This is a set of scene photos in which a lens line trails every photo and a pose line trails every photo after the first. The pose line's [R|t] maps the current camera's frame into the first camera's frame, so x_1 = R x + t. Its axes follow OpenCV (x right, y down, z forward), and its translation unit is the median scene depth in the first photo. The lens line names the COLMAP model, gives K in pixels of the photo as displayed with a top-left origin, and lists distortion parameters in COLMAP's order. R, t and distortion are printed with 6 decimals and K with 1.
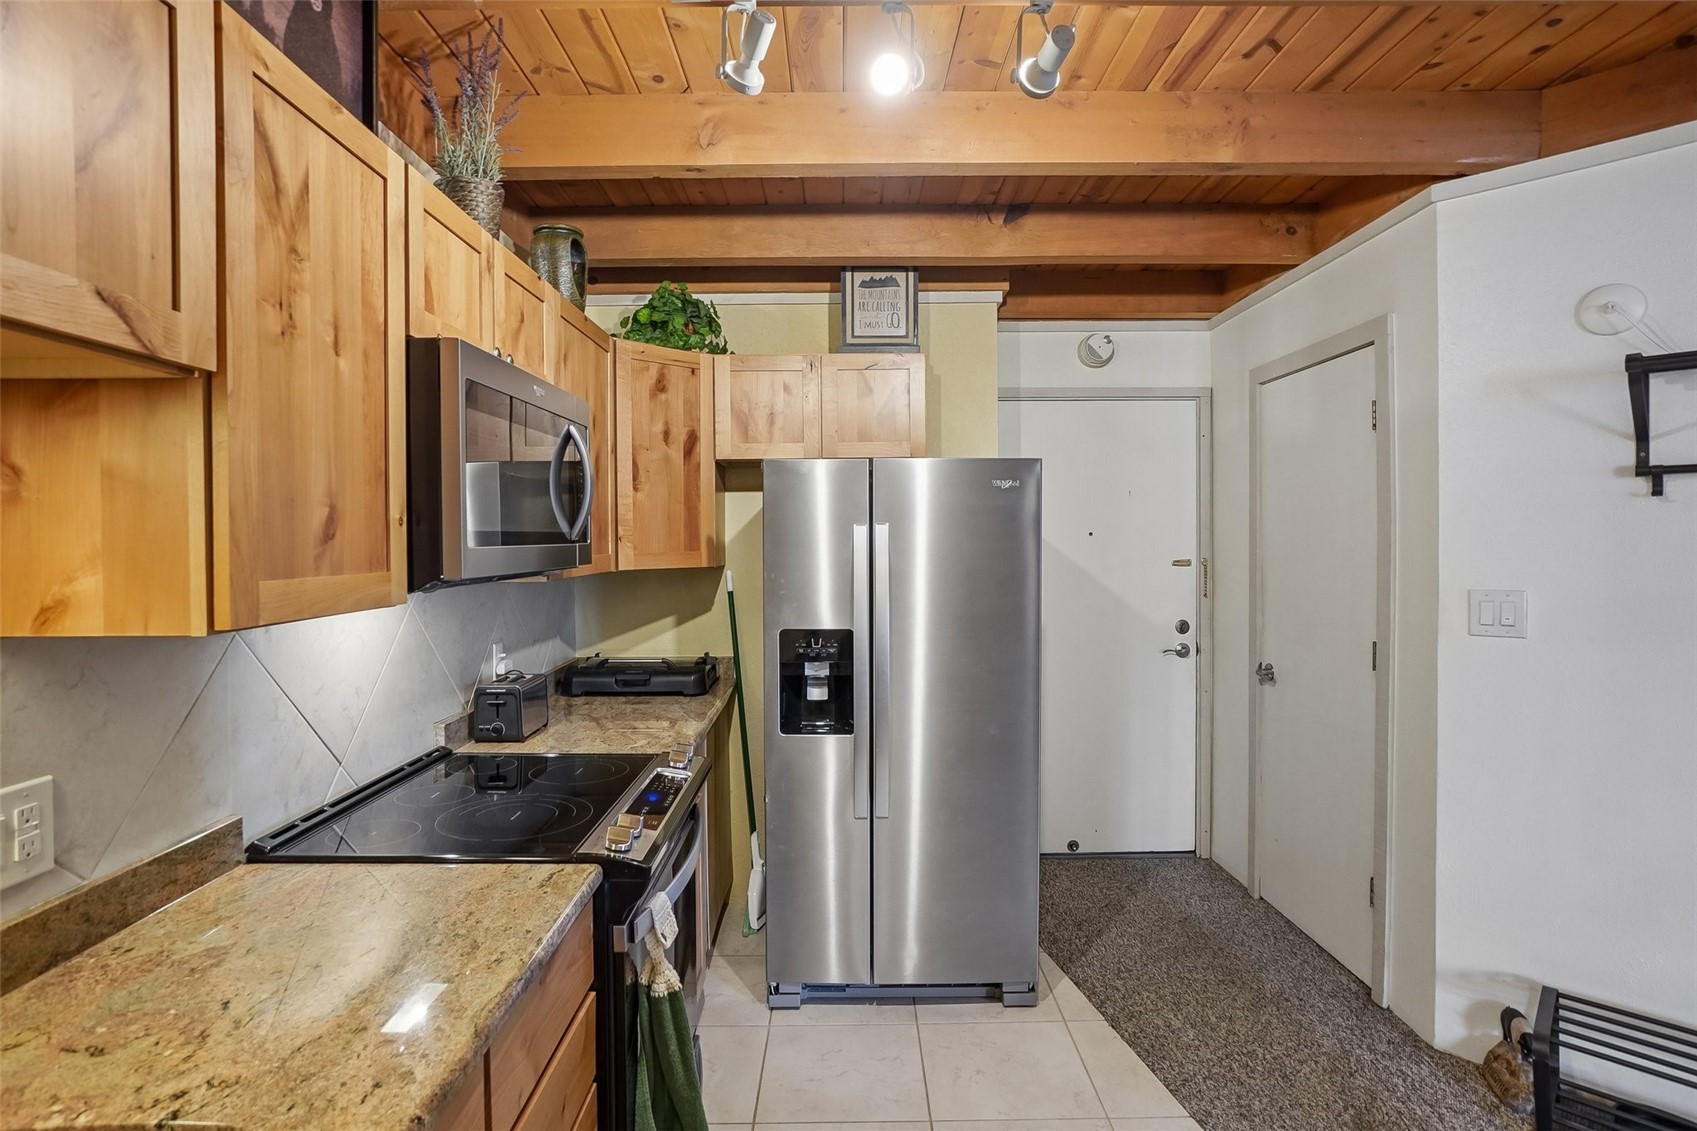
lens RADIAL K [[886.1, 0, 843.6], [0, 886.1, 555.1], [0, 0, 1]] dist [-0.040708, 0.022508]
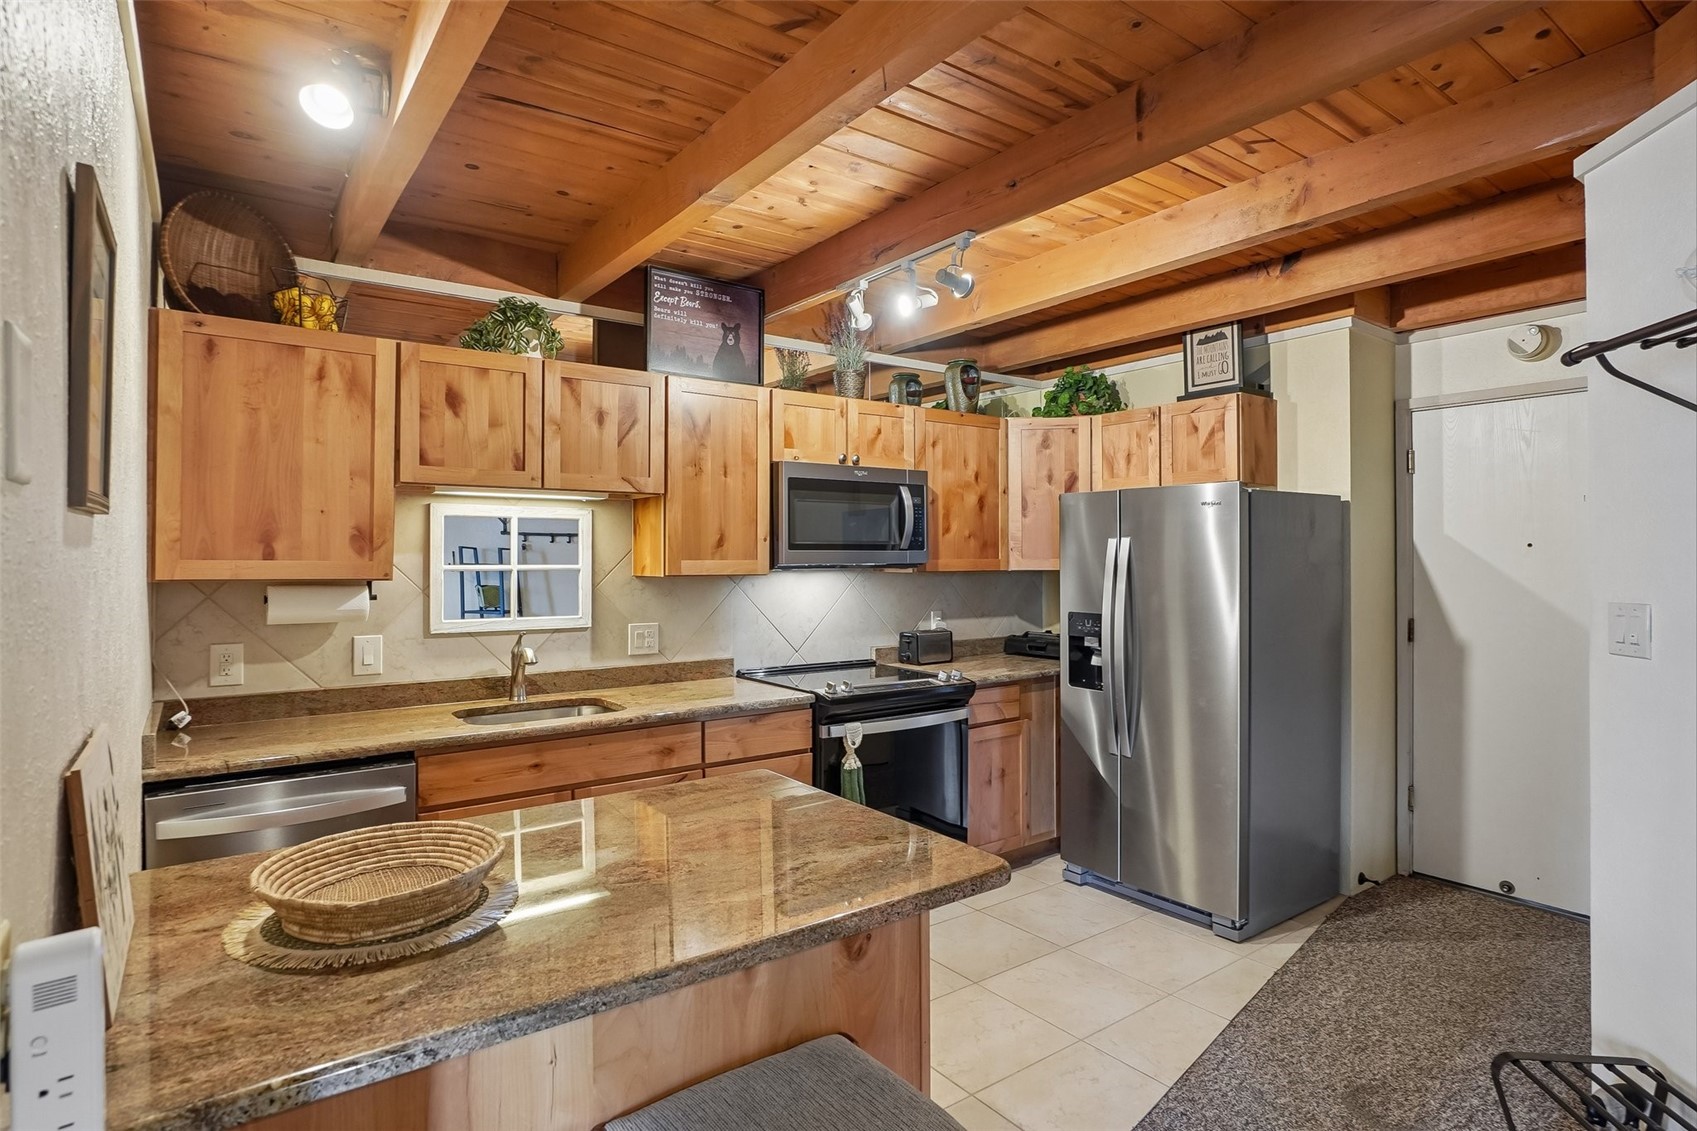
lens RADIAL K [[886.1, 0, 842.1], [0, 886.1, 554.6], [0, 0, 1]] dist [-0.040708, 0.022508]
pose [[0.586514, 0.002200, -0.809936, 0.819140], [-0.019091, 0.999756, -0.011109, 0.013409], [0.809714, 0.021977, 0.586413, -0.129706]]
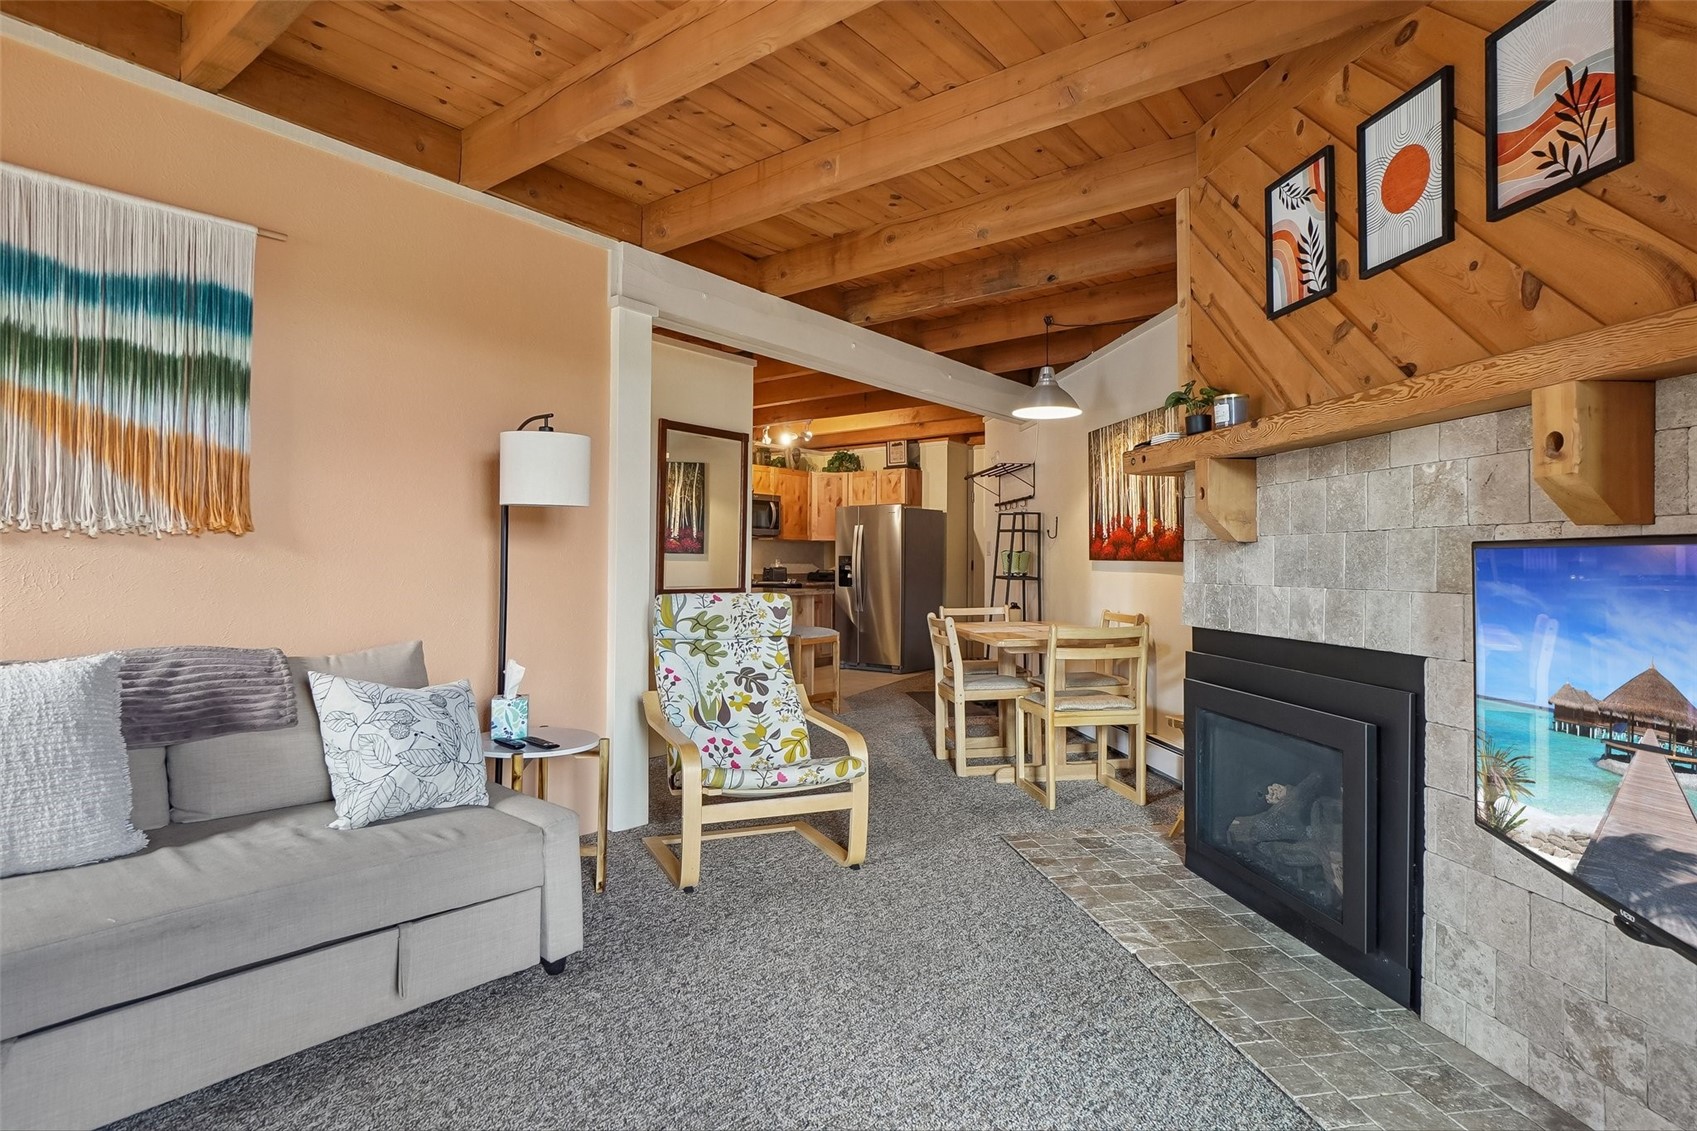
lens RADIAL K [[886.1, 0, 843.9], [0, 886.1, 560.4], [0, 0, 1]] dist [-0.040708, 0.022508]
pose [[0.788916, 0.009943, -0.614420, 1.948349], [-0.025033, 0.999559, -0.015968, 0.146771], [0.613990, 0.027978, 0.788817, -1.616809]]
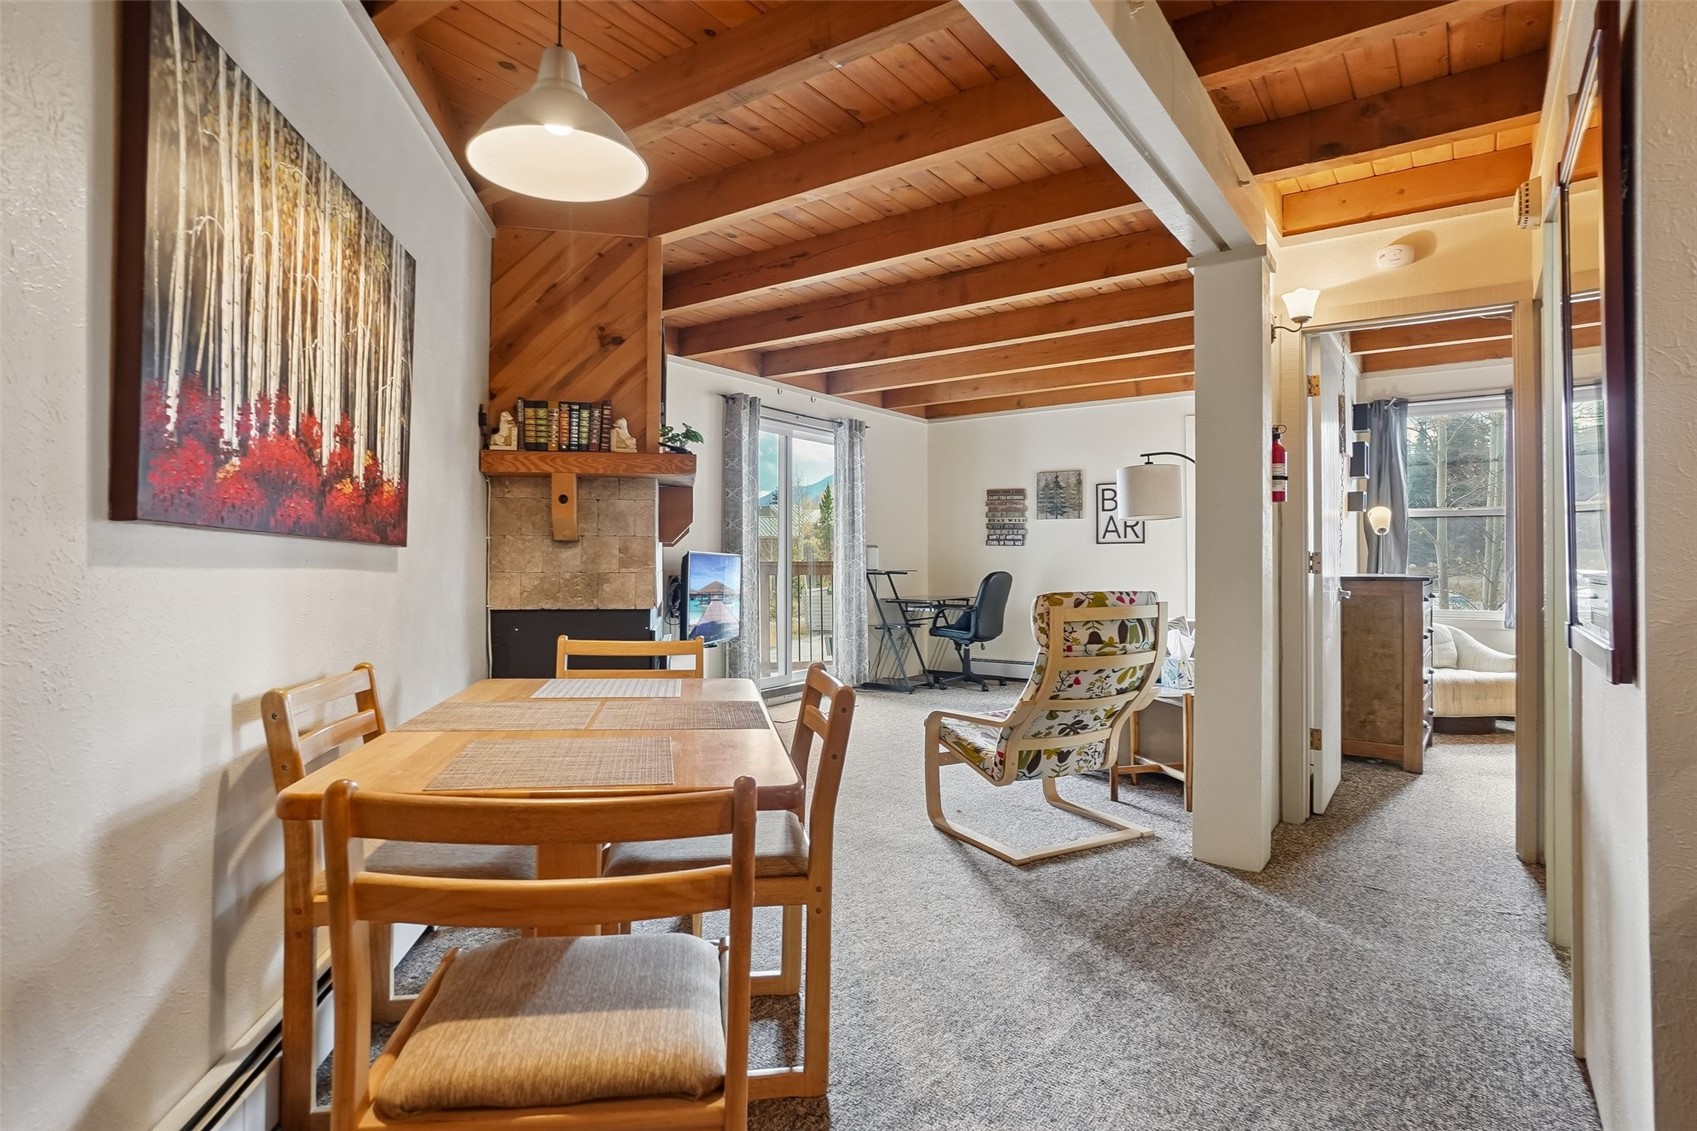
lens RADIAL K [[886.1, 0, 844.0], [0, 886.1, 555.5], [0, 0, 1]] dist [-0.040708, 0.022508]
pose [[-0.811939, 0.013961, 0.583575, 0.627502], [0.018334, 0.999831, 0.001589, 0.125220], [-0.583454, 0.011989, -0.812058, 0.405531]]
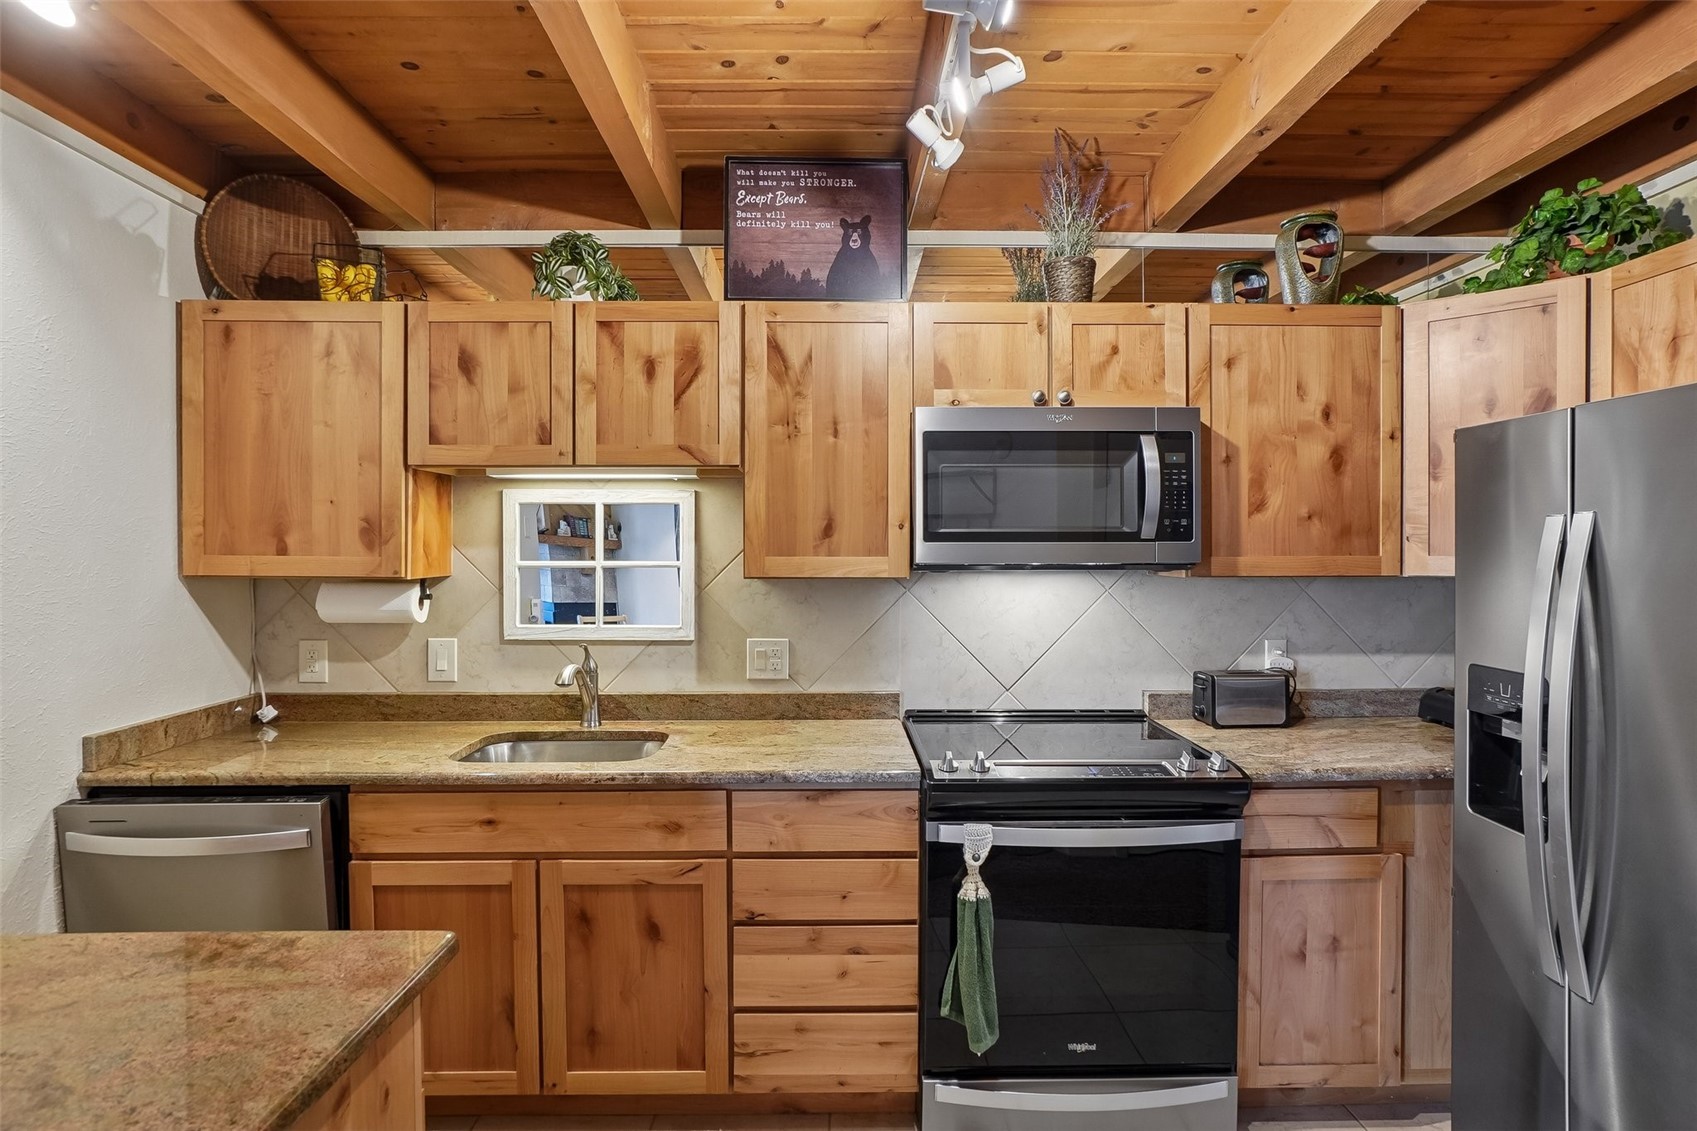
lens RADIAL K [[886.1, 0, 844.0], [0, 886.1, 556.6], [0, 0, 1]] dist [-0.040708, 0.022508]
pose [[0.013632, 0.017877, -0.999747, 0.590155], [-0.020554, 0.999634, 0.017595, -0.004545], [0.999696, 0.020309, 0.013994, 0.450739]]
